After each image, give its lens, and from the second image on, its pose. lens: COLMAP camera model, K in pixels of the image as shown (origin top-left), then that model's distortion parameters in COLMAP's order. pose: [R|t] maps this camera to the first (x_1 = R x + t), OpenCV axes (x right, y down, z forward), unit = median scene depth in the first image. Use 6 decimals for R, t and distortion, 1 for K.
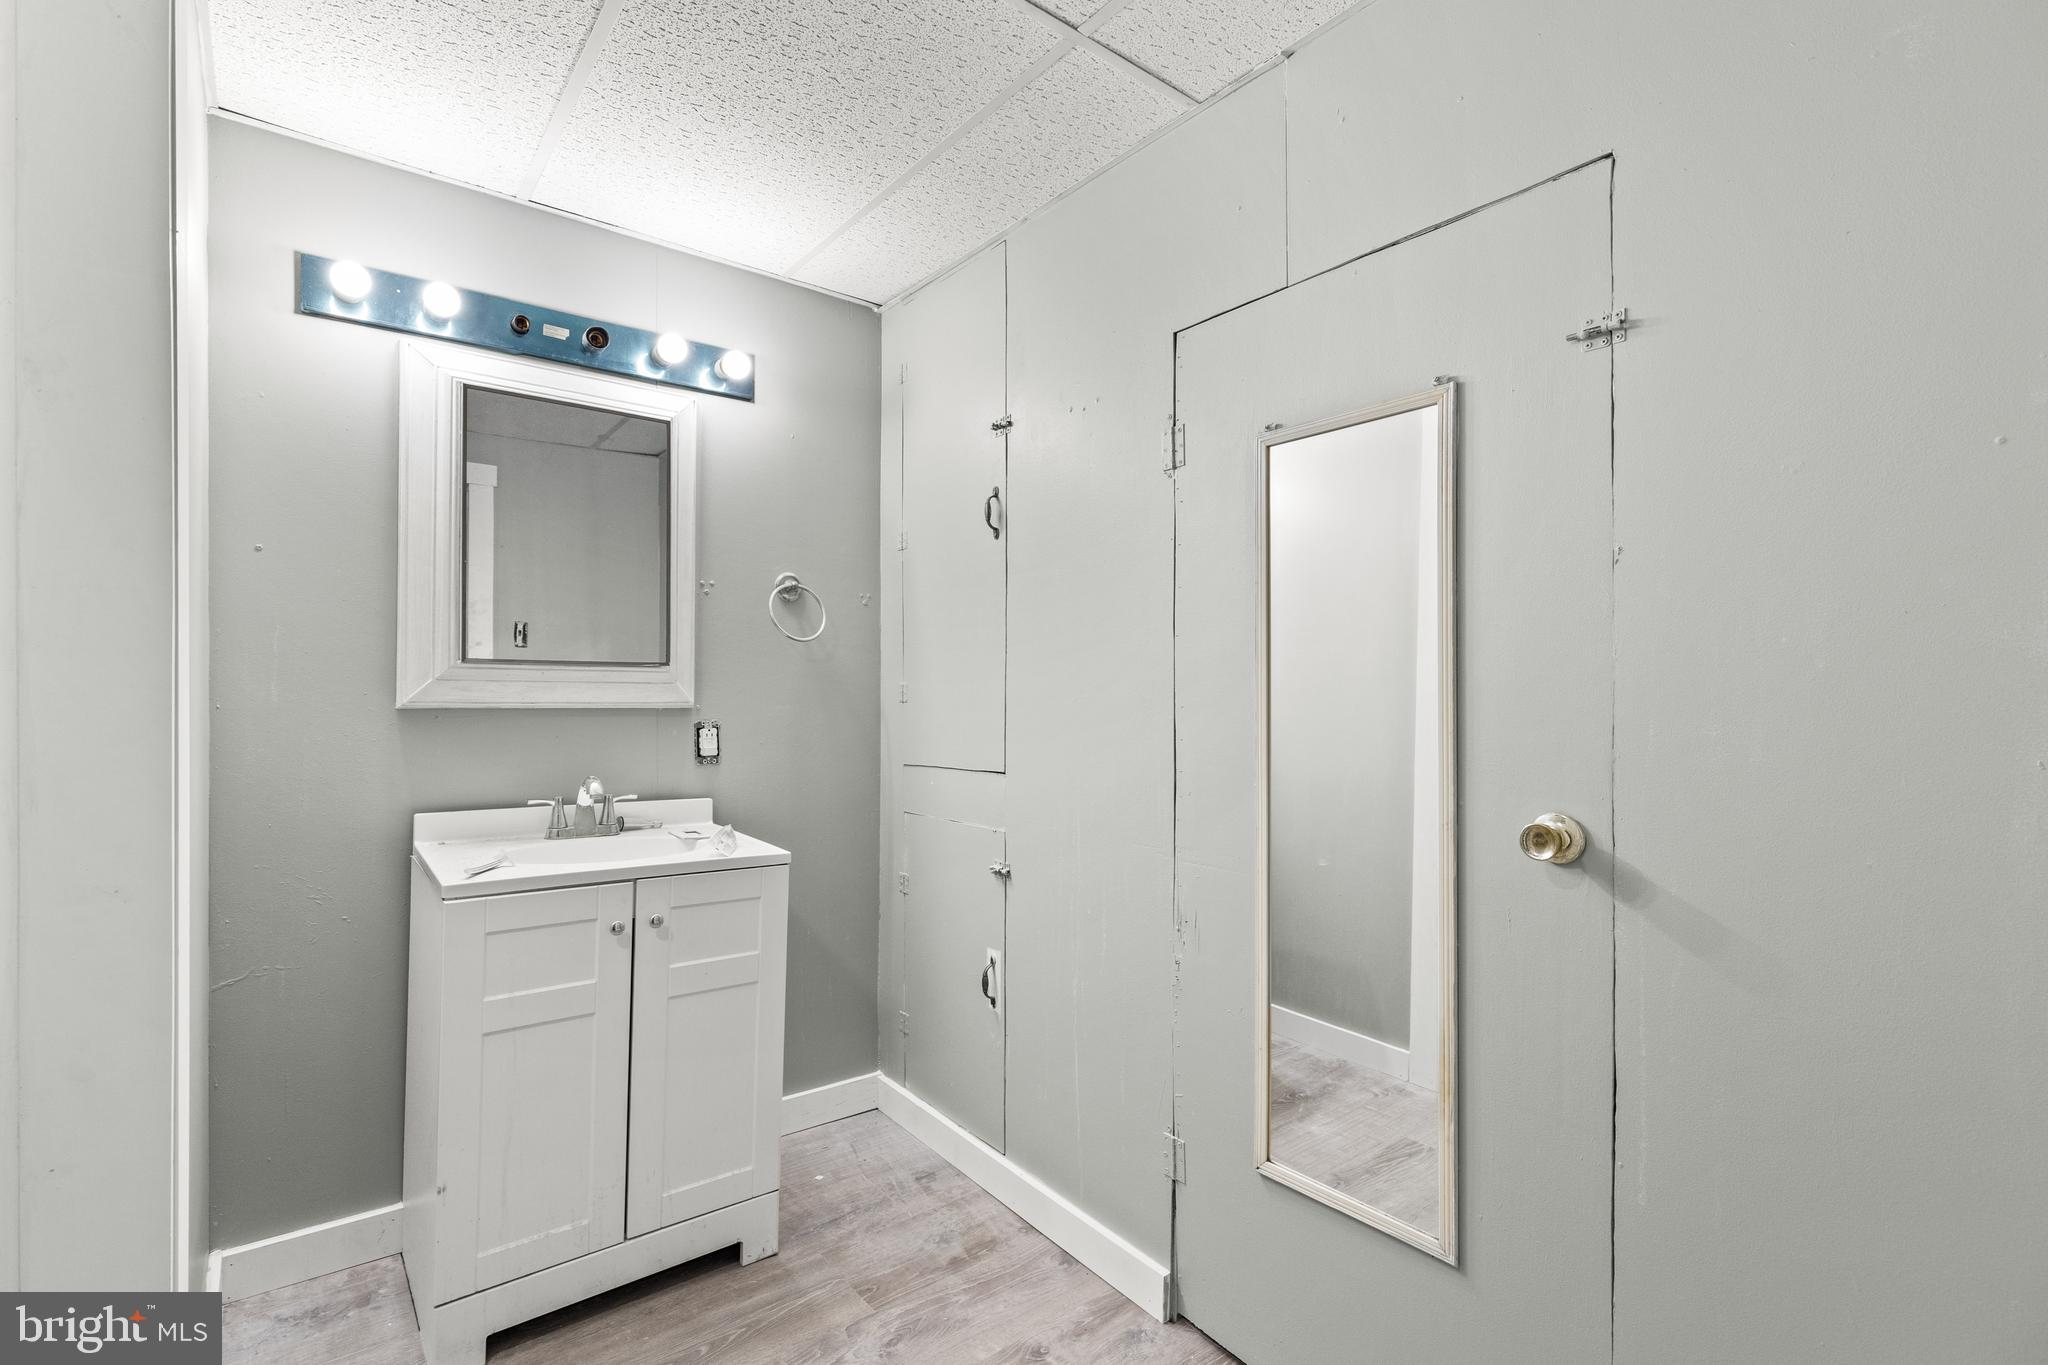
lens RADIAL K [[928.0, 0, 1013.4], [0, 928.0, 690.7], [0, 0, 1]] dist [0.003355, 0.000043]
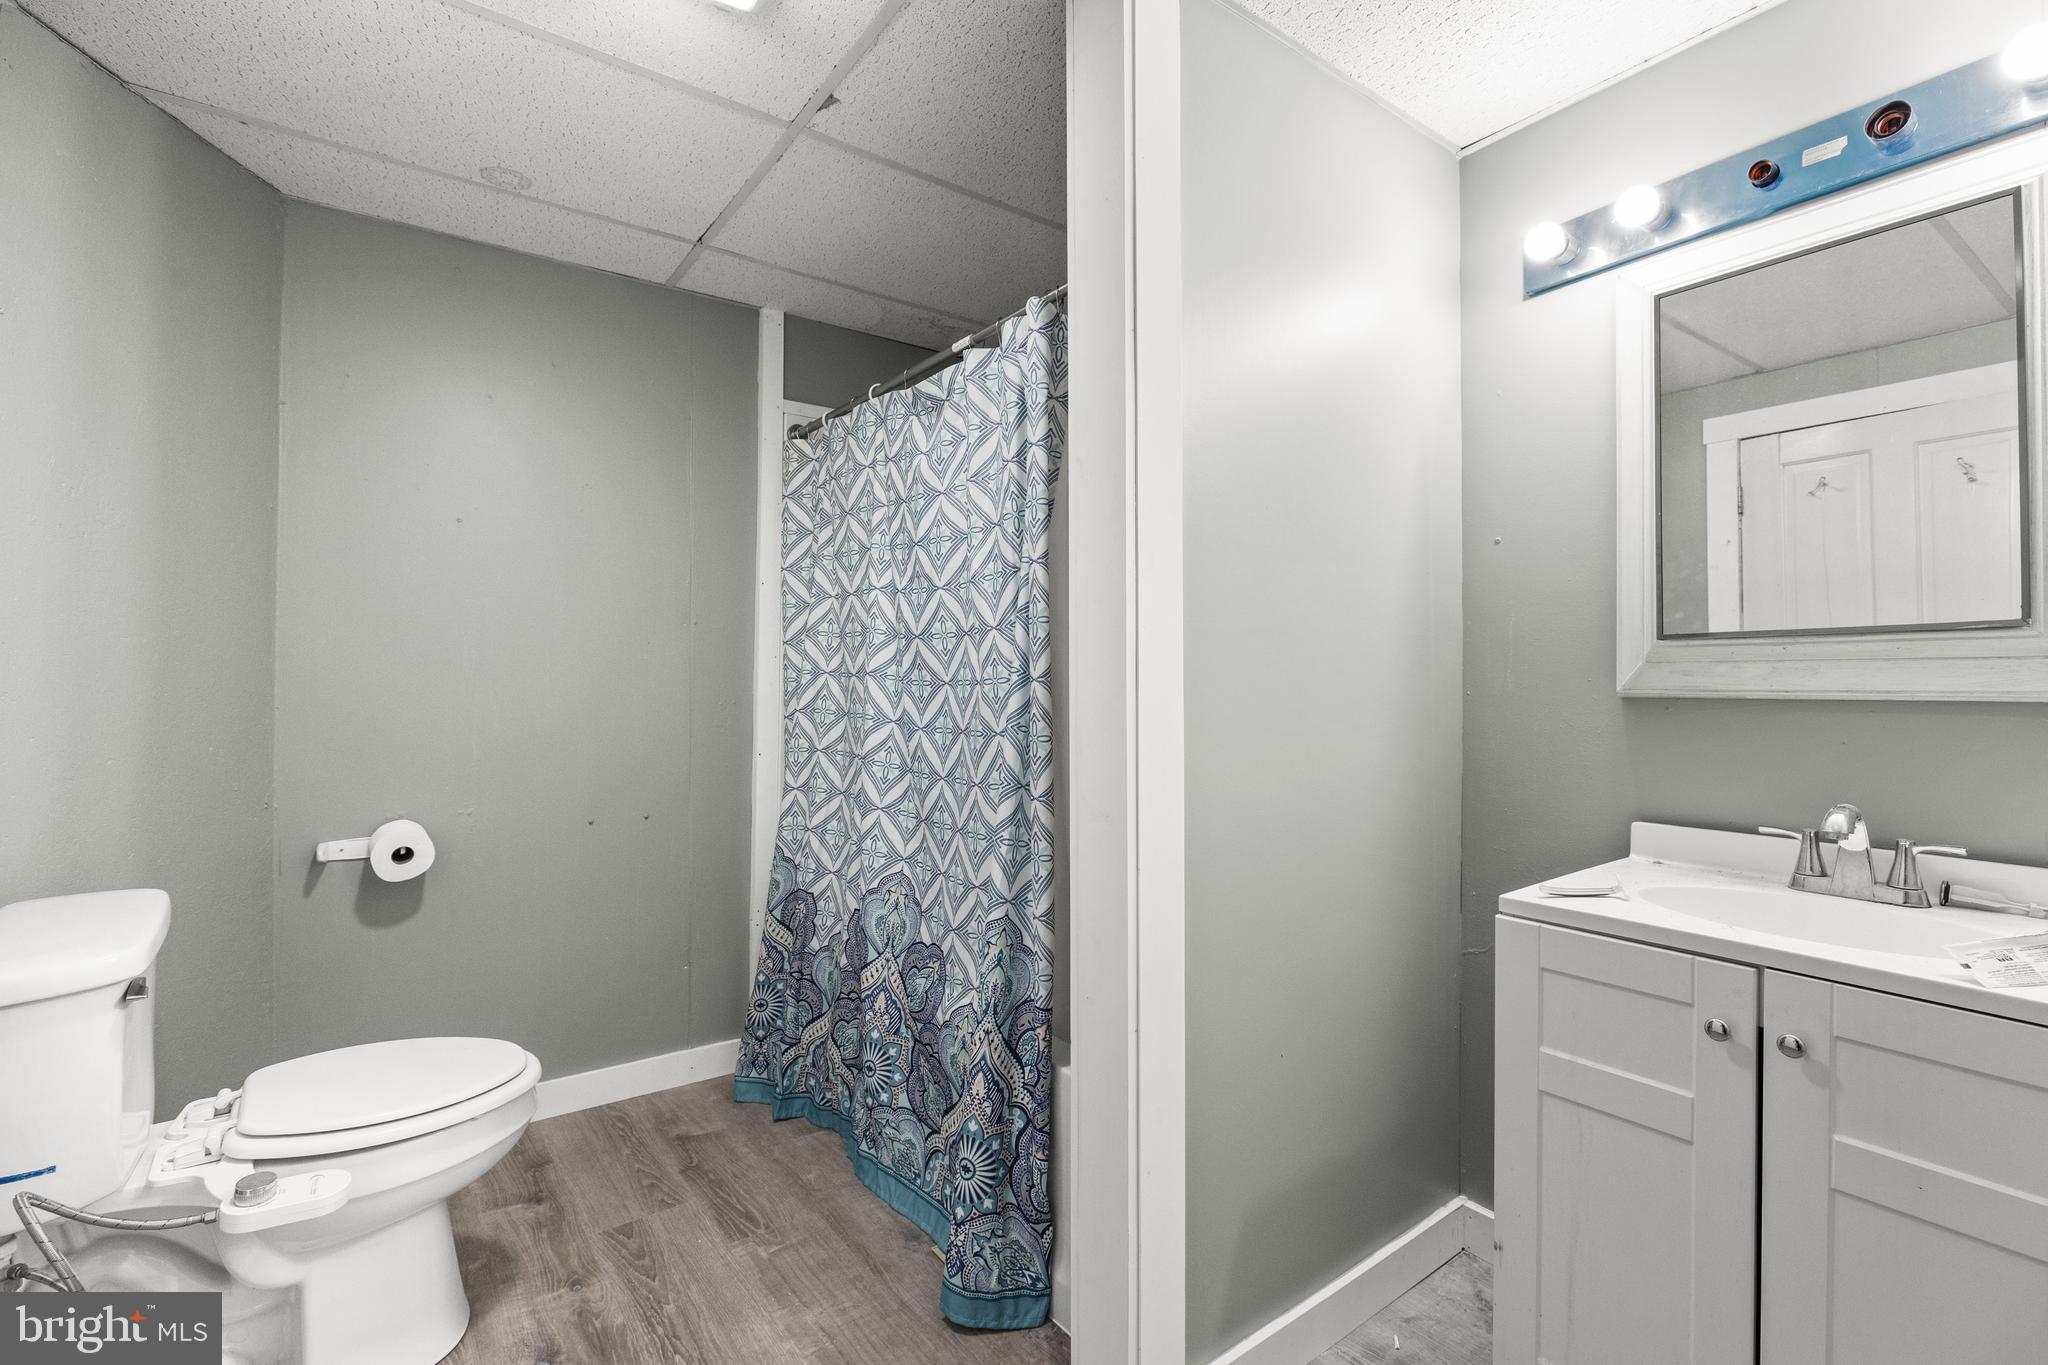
lens RADIAL K [[923.7, 0, 1020.4], [0, 923.7, 669.6], [0, 0, 1]] dist [0.016024, -0.000092]
pose [[-0.013328, -0.020952, -0.999692, 0.212901], [0.002994, 0.999775, -0.020993, 0.010098], [0.999907, -0.003273, -0.013262, 0.436179]]
